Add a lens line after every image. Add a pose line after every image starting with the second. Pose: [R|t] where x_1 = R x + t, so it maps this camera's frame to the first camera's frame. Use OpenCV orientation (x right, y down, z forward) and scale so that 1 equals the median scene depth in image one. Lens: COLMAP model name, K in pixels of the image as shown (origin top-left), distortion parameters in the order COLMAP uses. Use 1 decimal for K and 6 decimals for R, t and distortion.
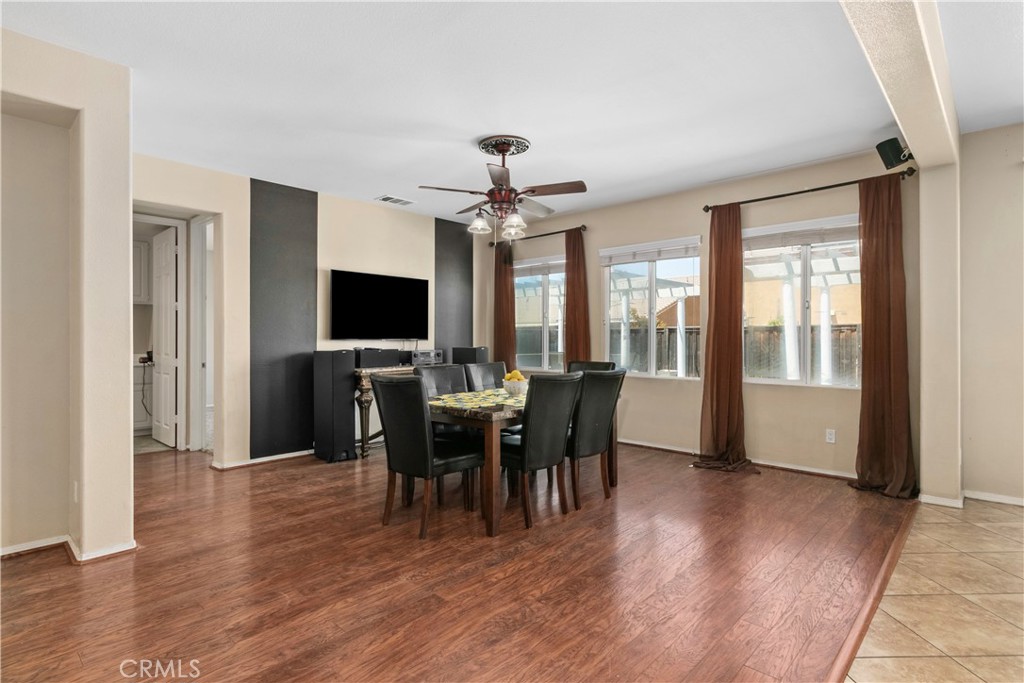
lens RADIAL K [[514.9, 0, 508.7], [0, 514.9, 340.6], [0, 0, 1]] dist [0.002860, -0.000570]
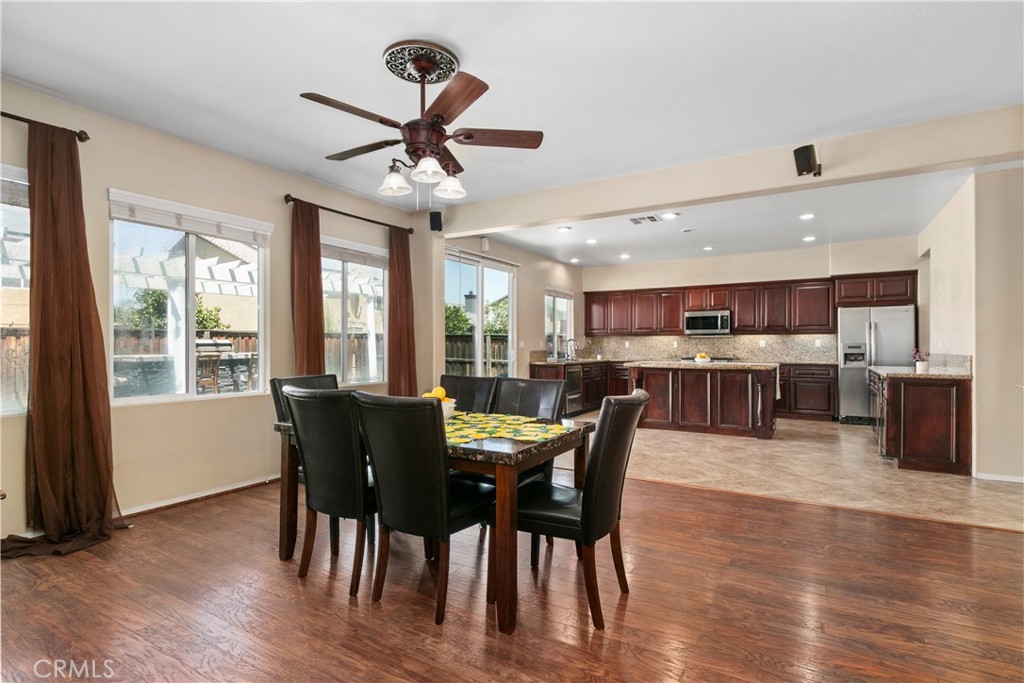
lens RADIAL K [[514.9, 0, 509.4], [0, 514.9, 344.4], [0, 0, 1]] dist [0.002860, -0.000570]
pose [[-0.205496, 0.005023, 0.978645, -0.631548], [0.005444, 0.999977, -0.003990, 0.000637], [-0.978643, 0.004508, -0.205519, 0.922310]]
